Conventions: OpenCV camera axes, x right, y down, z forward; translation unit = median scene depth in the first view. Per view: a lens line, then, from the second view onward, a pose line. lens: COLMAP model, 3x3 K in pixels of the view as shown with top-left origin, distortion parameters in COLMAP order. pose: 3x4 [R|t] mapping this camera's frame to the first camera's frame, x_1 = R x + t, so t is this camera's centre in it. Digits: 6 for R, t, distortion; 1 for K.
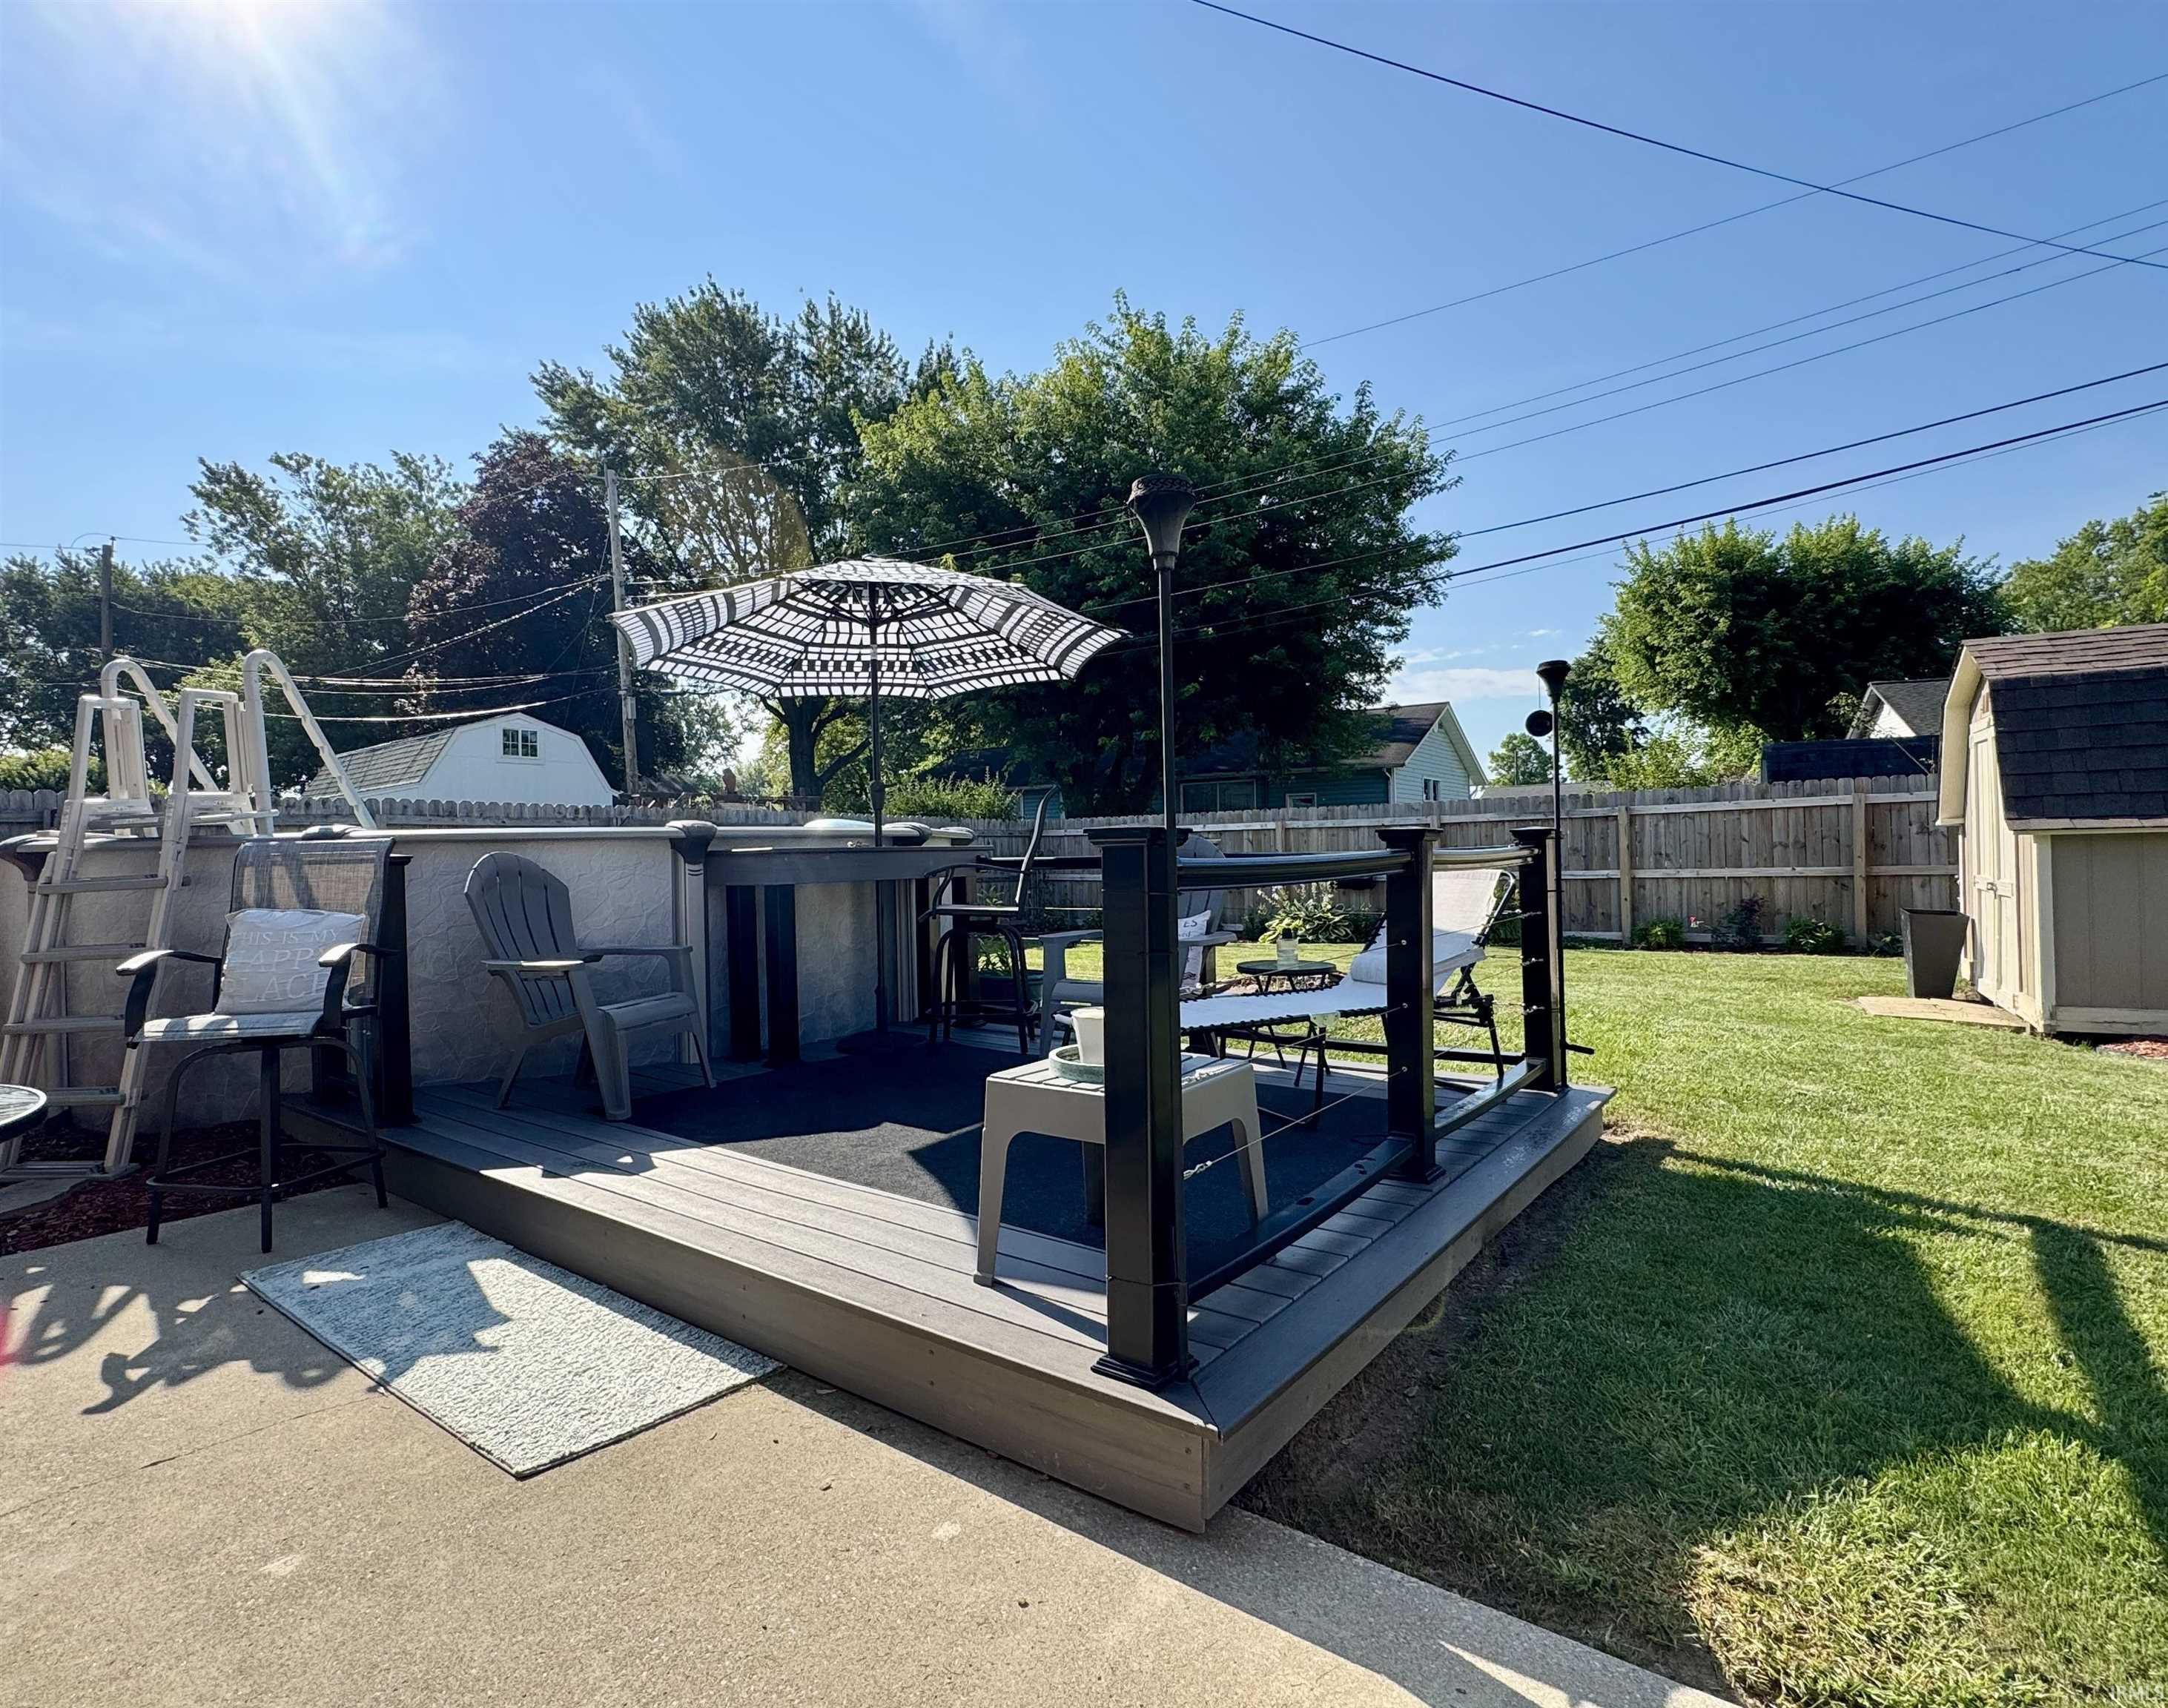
lens RADIAL K [[1094.7, 0, 1084.0], [0, 1094.7, 854.0], [0, 0, 1]] dist [0.000382, -0.000380]
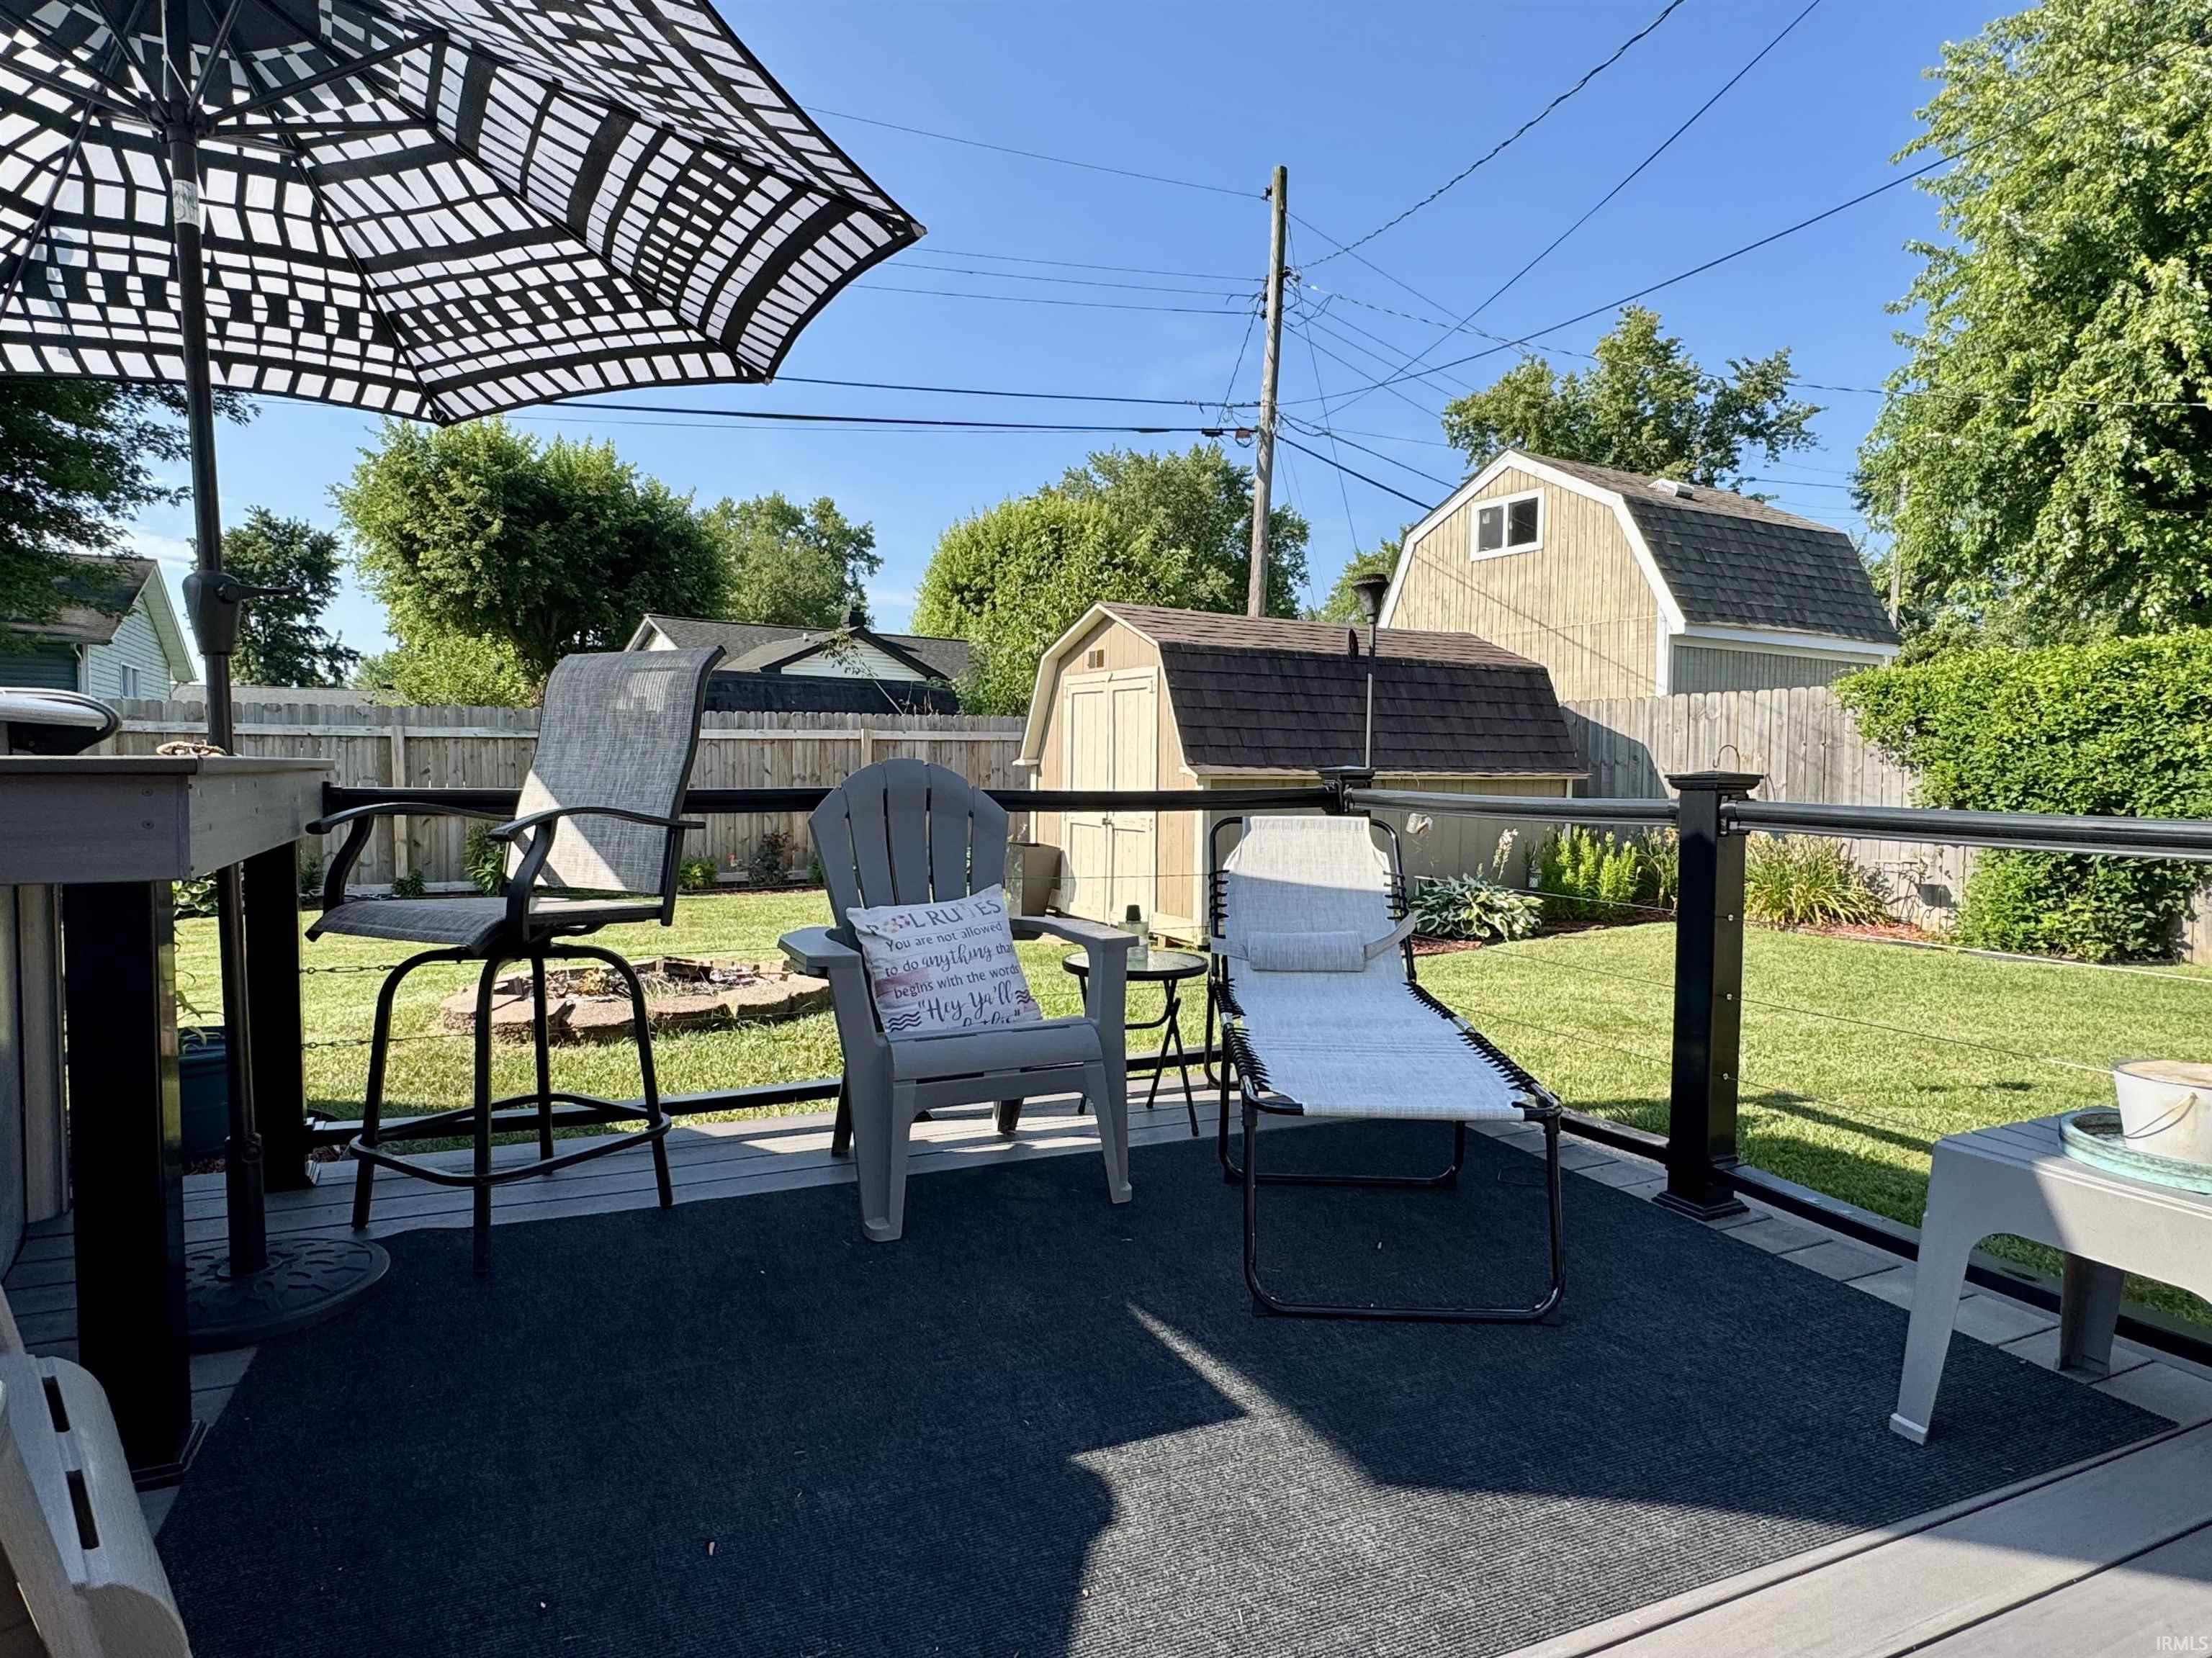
lens RADIAL K [[1216.6, 0, 1106.0], [0, 1216.6, 829.0], [0, 0, 1]] dist [-0.005183, 0.000114]
pose [[0.491616, -0.014388, 0.870693, -0.181571], [-0.021378, 0.999363, 0.028585, 0.000947], [-0.870549, -0.032667, 0.490995, 0.252976]]
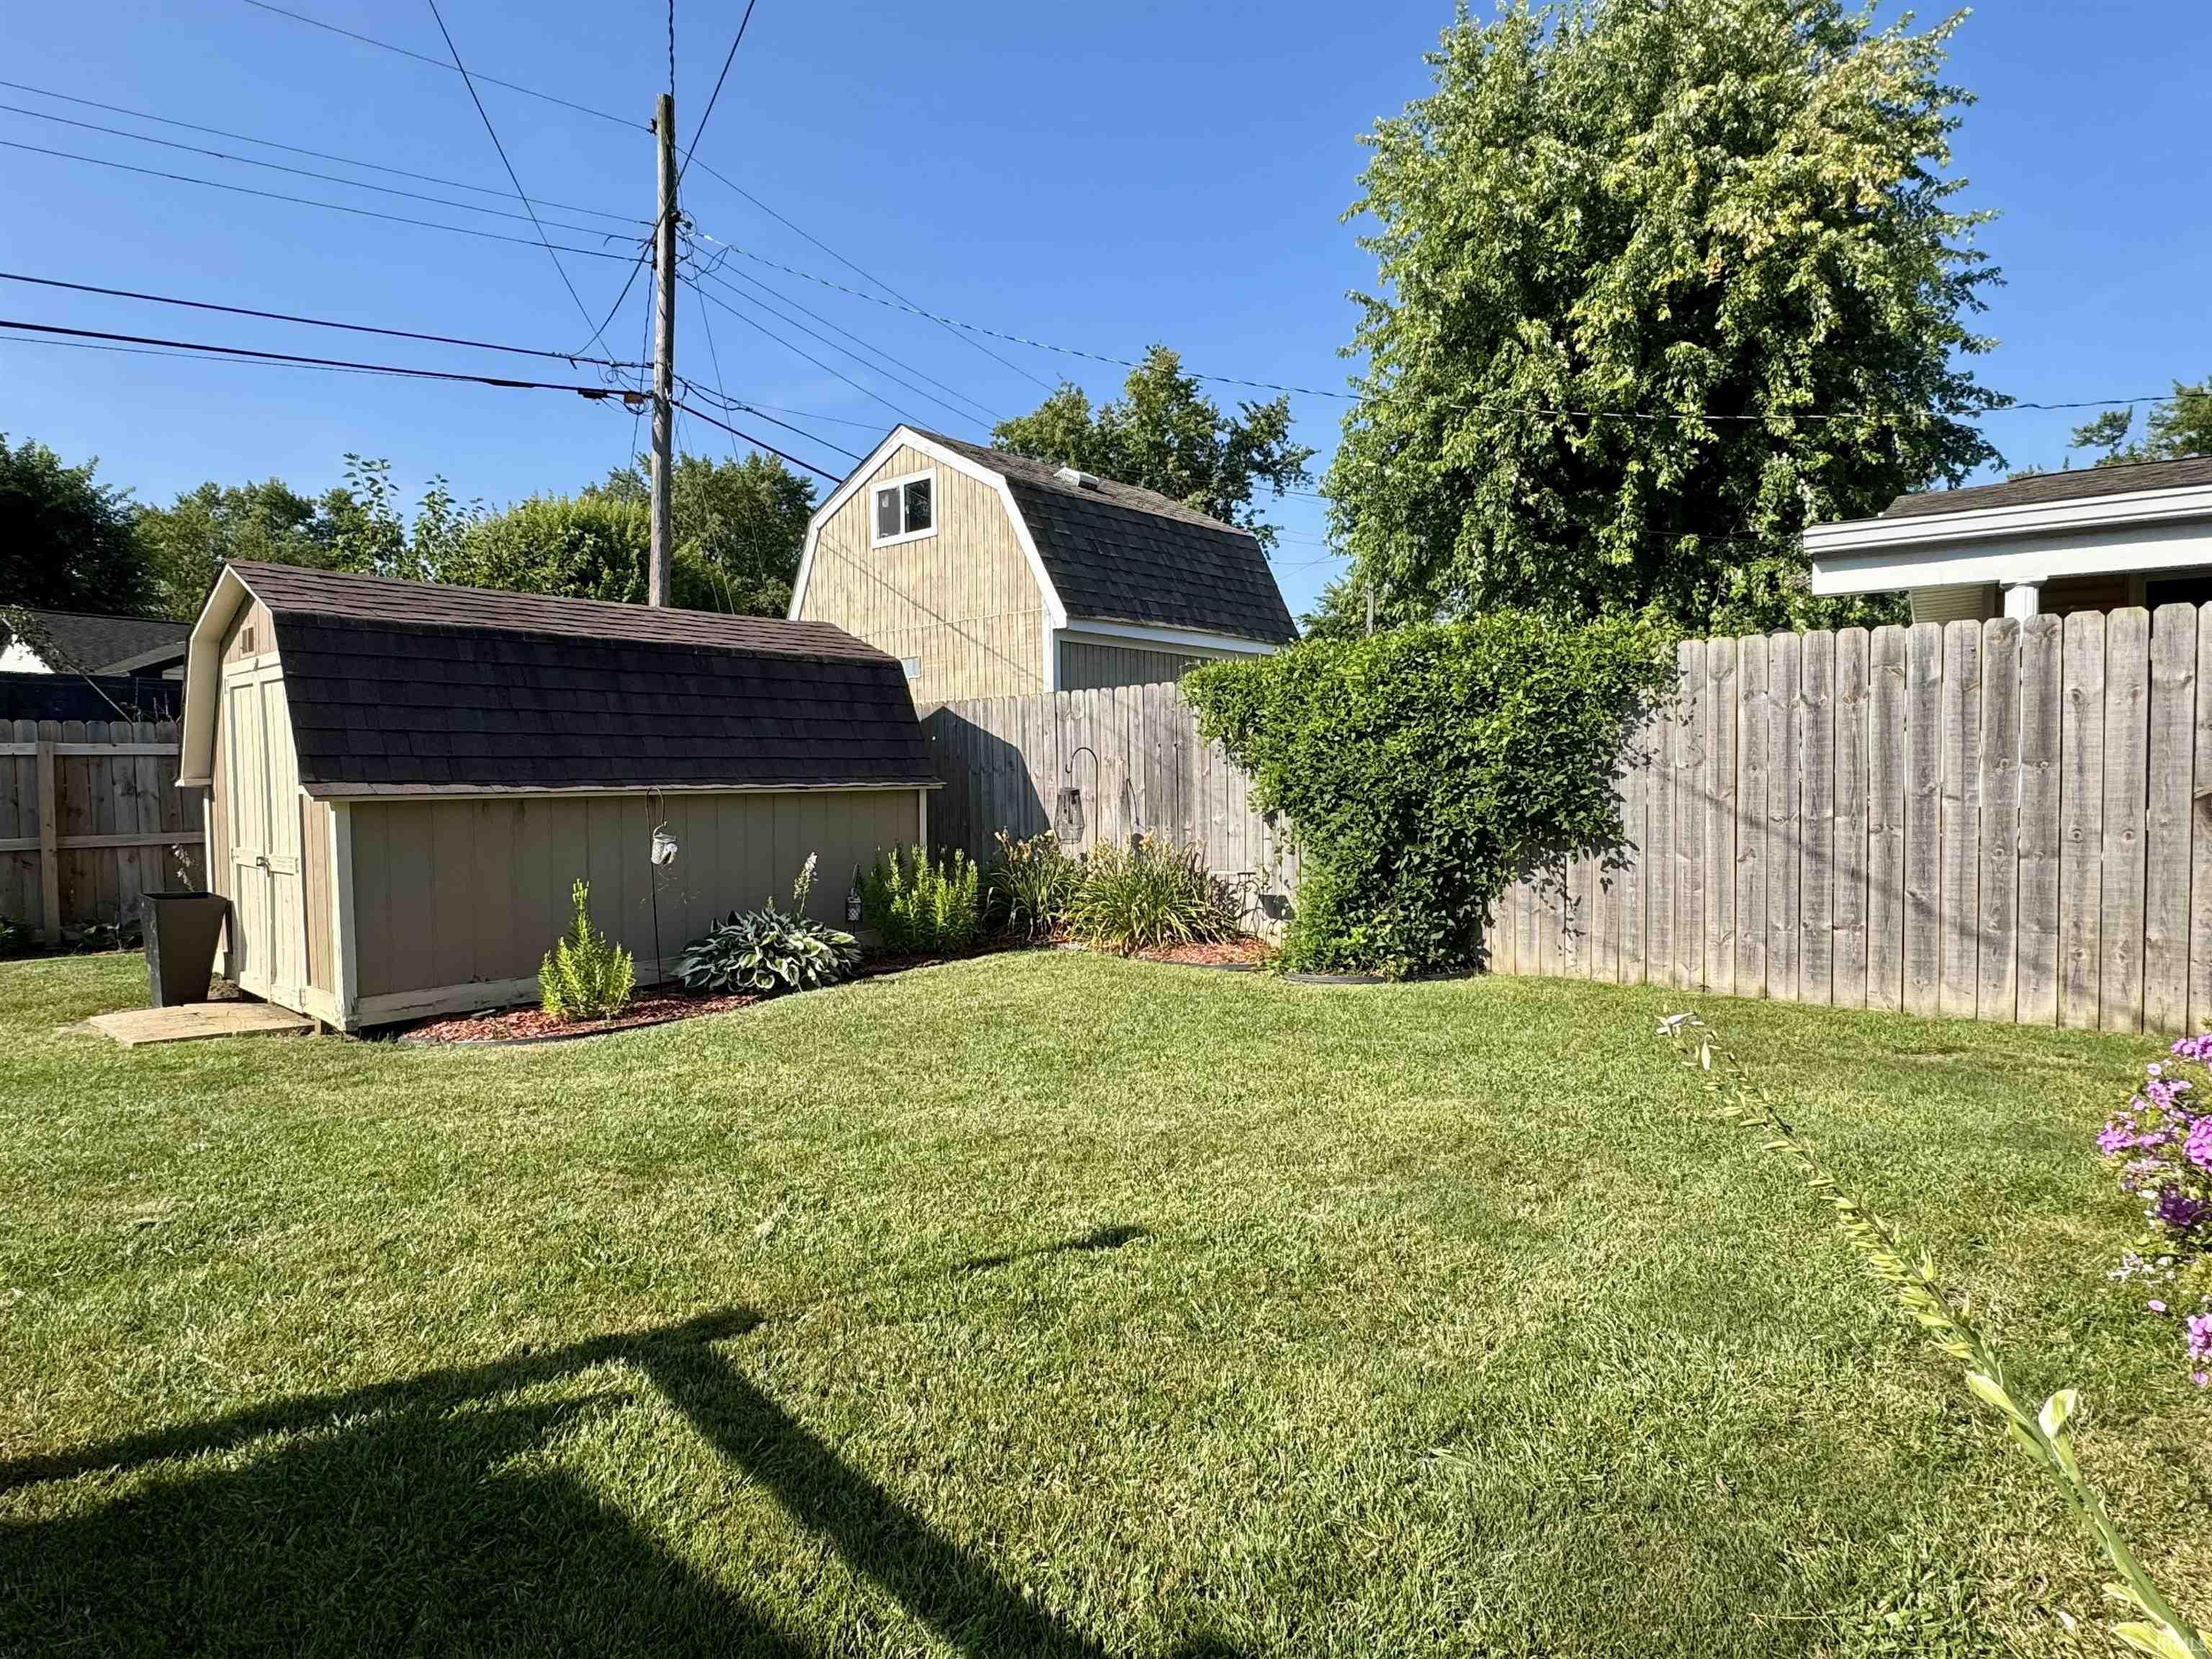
lens RADIAL K [[1203.6, 0, 1067.2], [0, 1203.6, 833.8], [0, 0, 1]] dist [-0.024372, 0.016482]
pose [[0.203662, -0.021368, 0.978808, 0.043175], [0.005601, 0.999771, 0.020661, -0.004616], [-0.979025, 0.001274, 0.203735, 0.143604]]
